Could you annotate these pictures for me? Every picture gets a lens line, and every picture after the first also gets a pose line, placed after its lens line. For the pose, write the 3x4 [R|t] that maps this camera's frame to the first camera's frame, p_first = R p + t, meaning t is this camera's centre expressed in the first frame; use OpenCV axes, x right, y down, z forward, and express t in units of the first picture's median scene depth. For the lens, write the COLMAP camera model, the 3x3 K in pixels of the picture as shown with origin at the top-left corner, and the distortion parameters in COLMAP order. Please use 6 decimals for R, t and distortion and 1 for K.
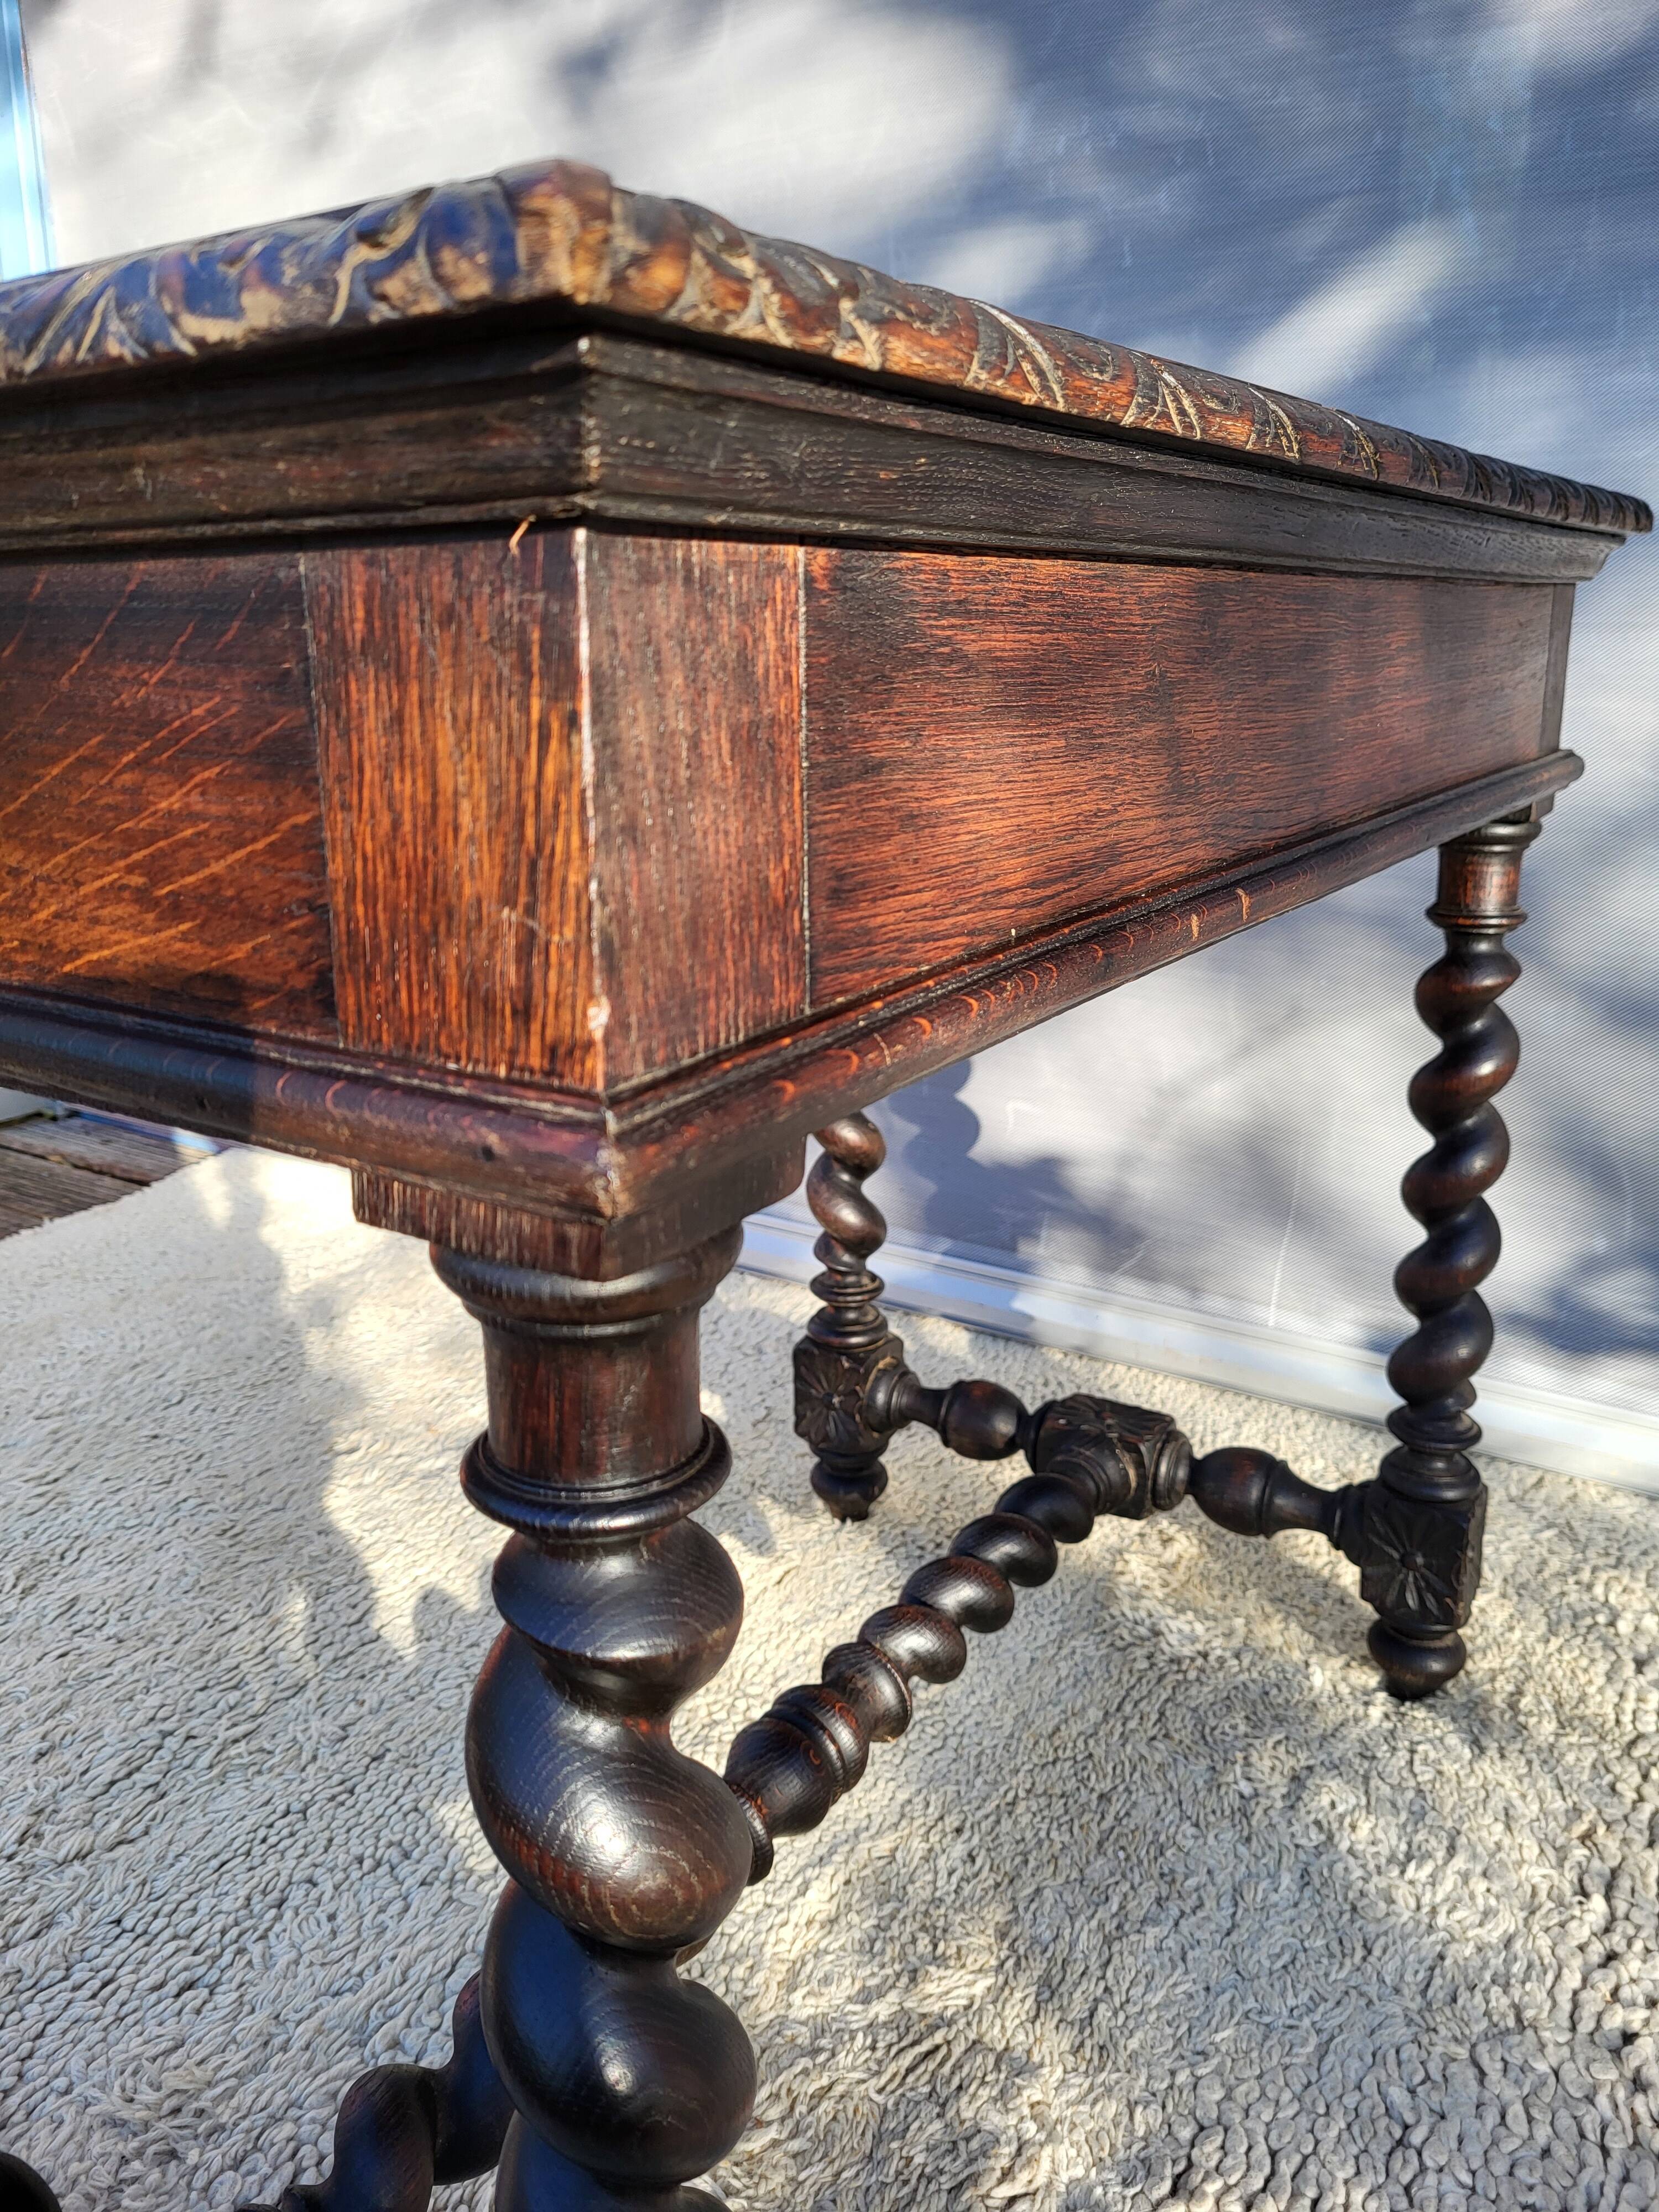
lens RADIAL K [[1690.4, 0, 817.7], [0, 1690.4, 1089.1], [0, 0, 1]] dist [0.031090, -0.016170]
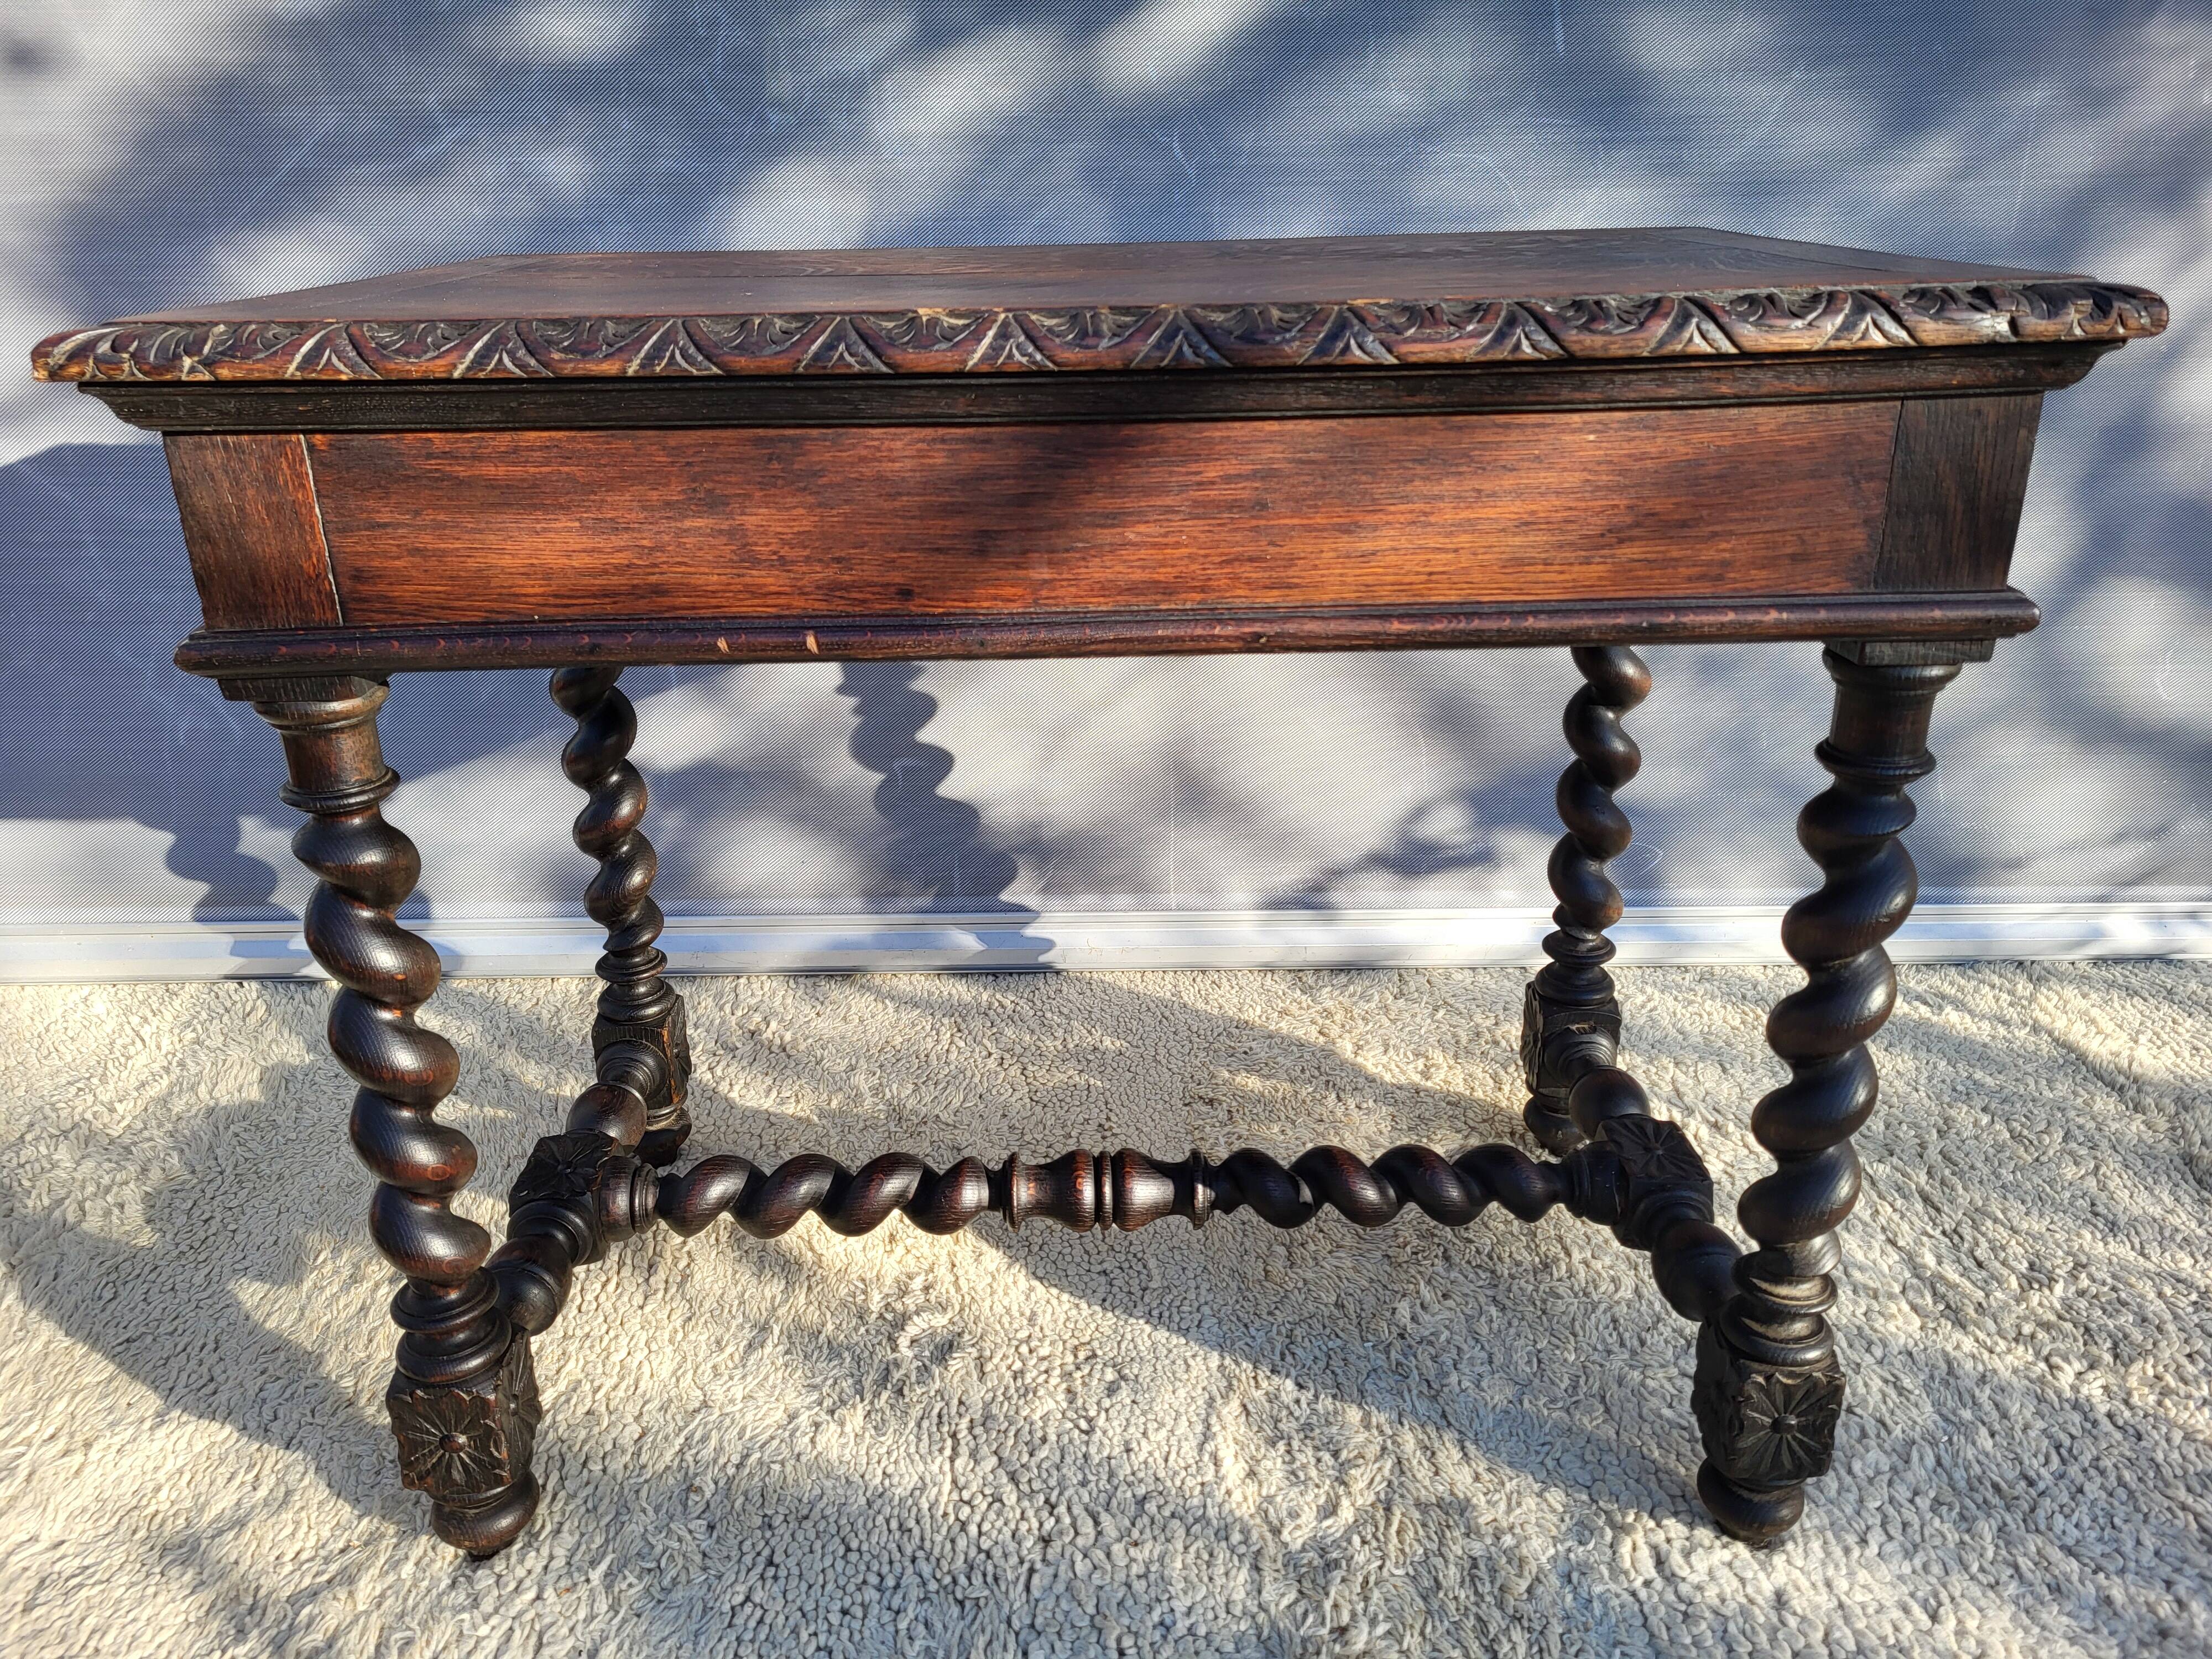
lens RADIAL K [[1665.9, 0, 1092.1], [0, 1665.9, 851.3], [0, 0, 1]] dist [0.058034, -0.034710]
pose [[0.831180, -0.212060, 0.513975, -0.602931], [0.151495, 0.975811, 0.157615, -0.148119], [-0.534966, -0.053142, 0.843201, 0.076261]]
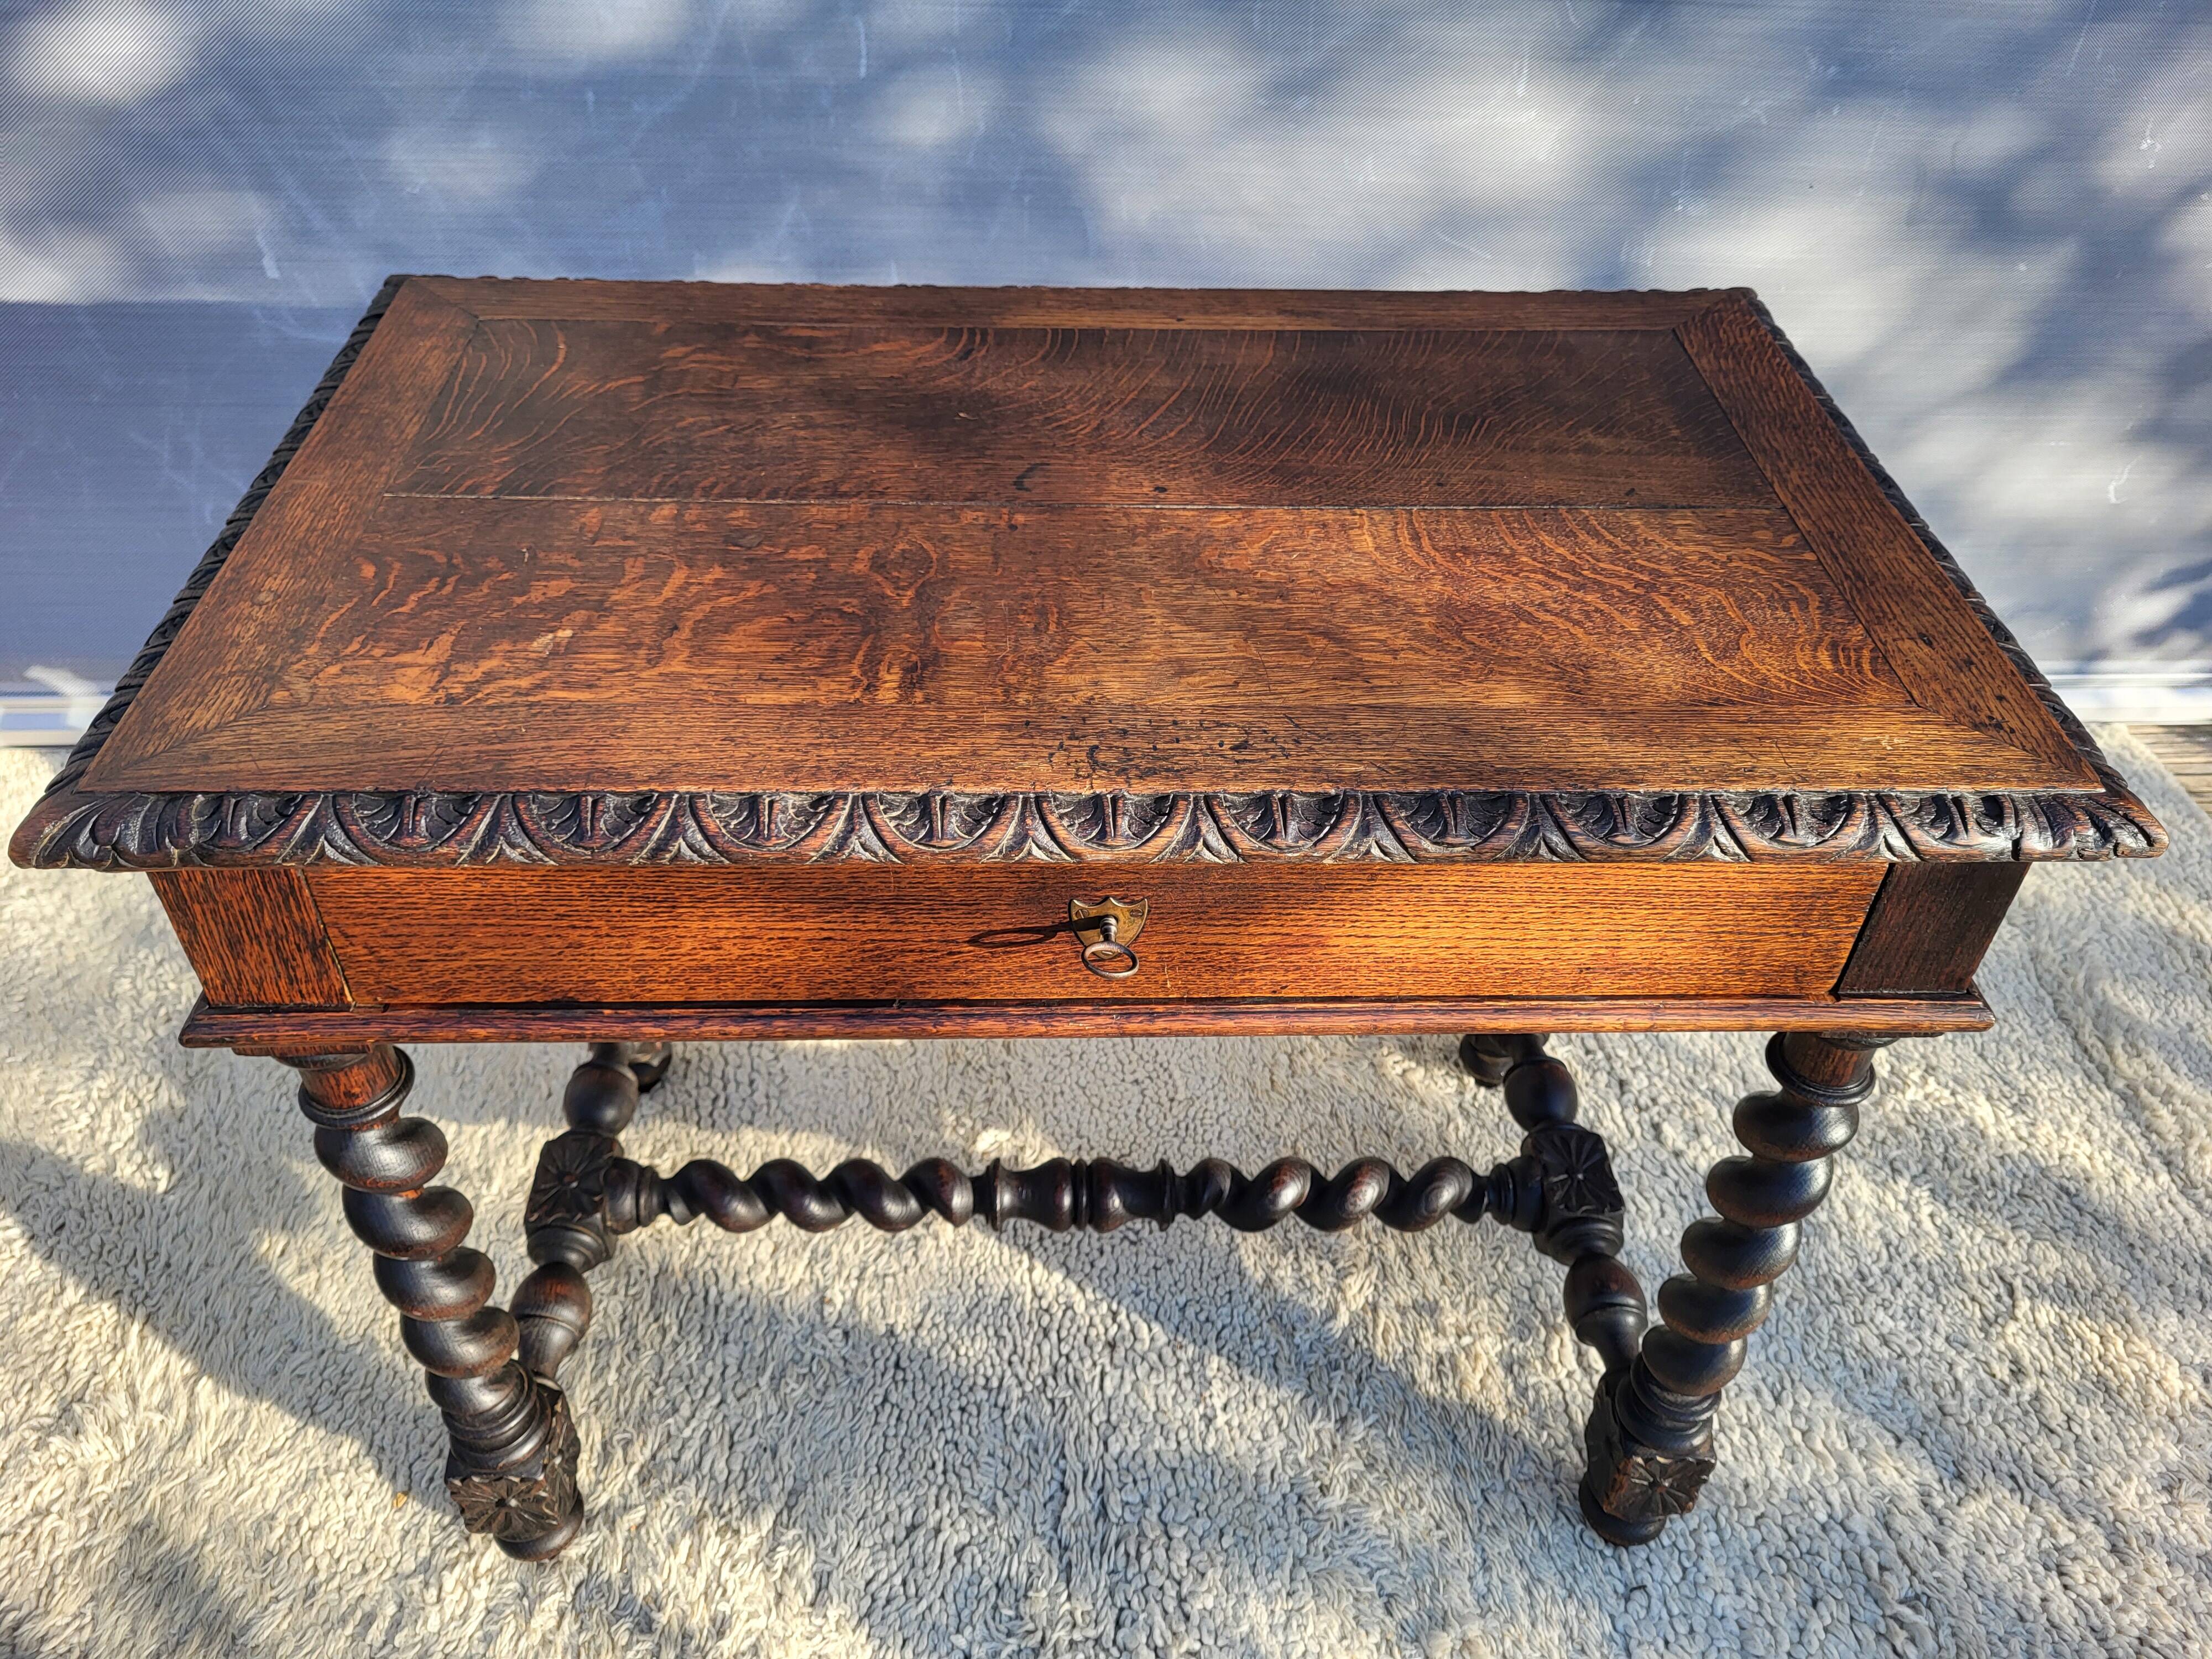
lens RADIAL K [[1678.8, 0, 1092.7], [0, 1678.8, 840.9], [0, 0, 1]] dist [0.044130, -0.020270]
pose [[0.804404, -0.373640, 0.461874, -0.668818], [0.127551, 0.867948, 0.479997, -0.601740], [-0.580229, -0.327199, 0.745839, 0.087862]]
